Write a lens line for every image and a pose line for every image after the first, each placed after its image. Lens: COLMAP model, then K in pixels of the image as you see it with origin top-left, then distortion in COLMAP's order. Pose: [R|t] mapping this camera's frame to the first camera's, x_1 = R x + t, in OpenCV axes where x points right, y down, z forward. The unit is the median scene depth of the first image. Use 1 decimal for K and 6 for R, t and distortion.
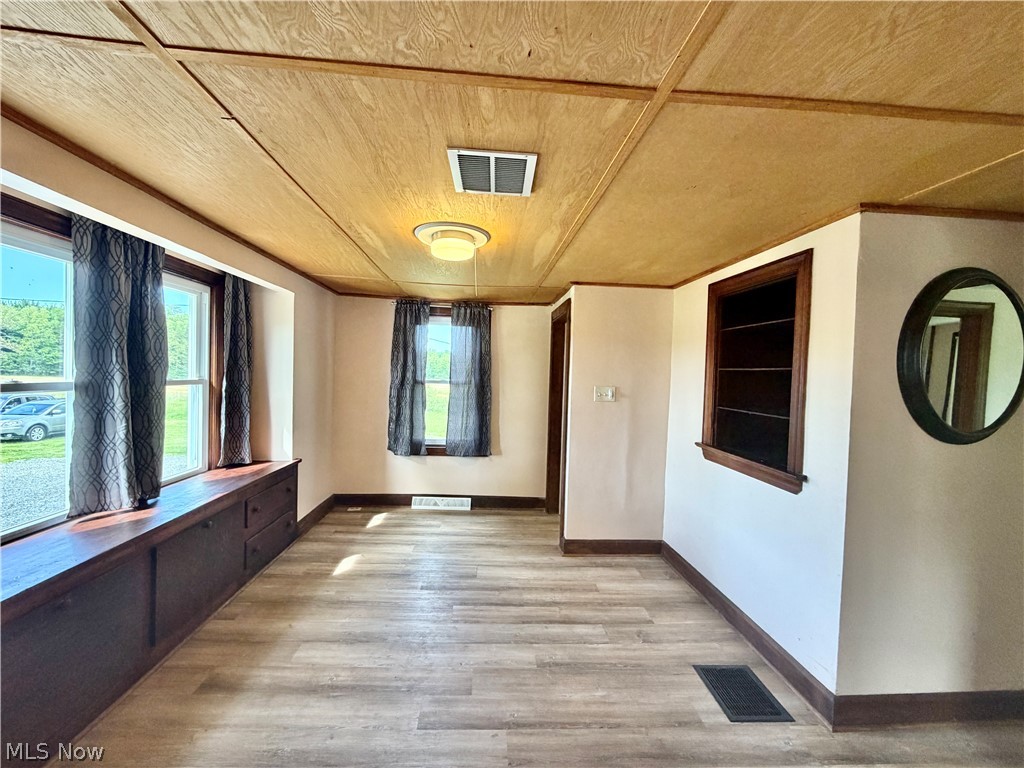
lens RADIAL K [[404.0, 0, 511.6], [0, 404.0, 385.2], [0, 0, 1]] dist [-0.005905, 0.000566]
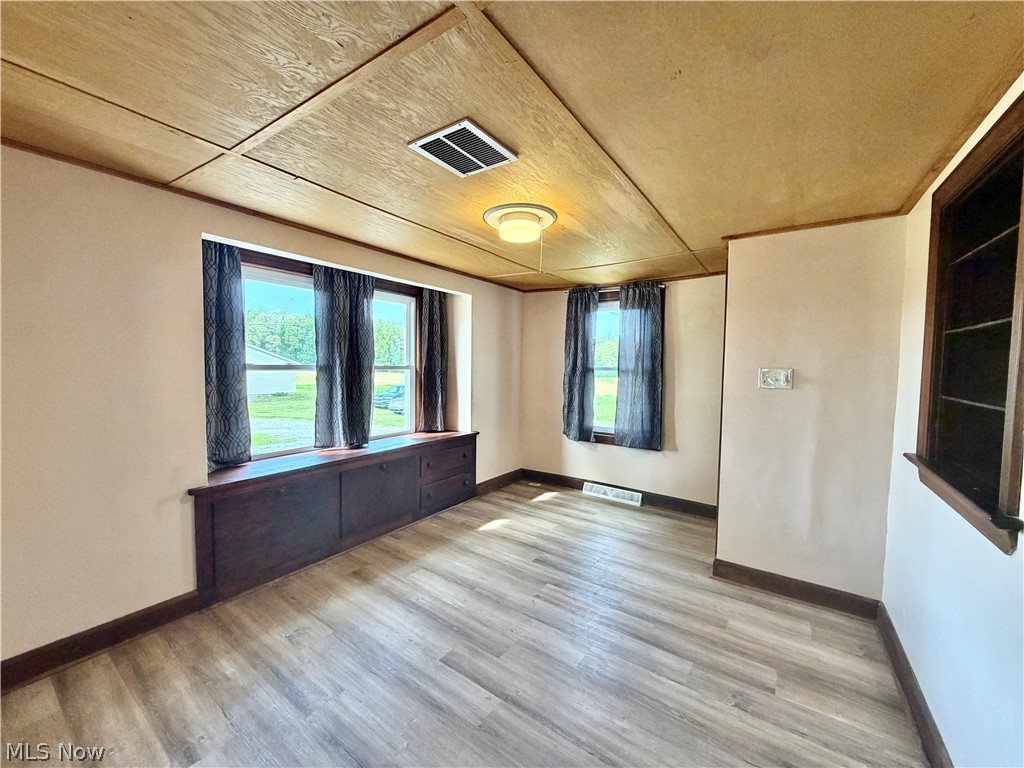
lens RADIAL K [[404.0, 0, 510.7], [0, 404.0, 384.9], [0, 0, 1]] dist [-0.005905, 0.000566]
pose [[0.786295, 0.012946, -0.617716, 0.333193], [-0.008026, 0.999910, 0.010741, 0.031418], [0.617799, -0.003488, 0.786328, 0.121951]]
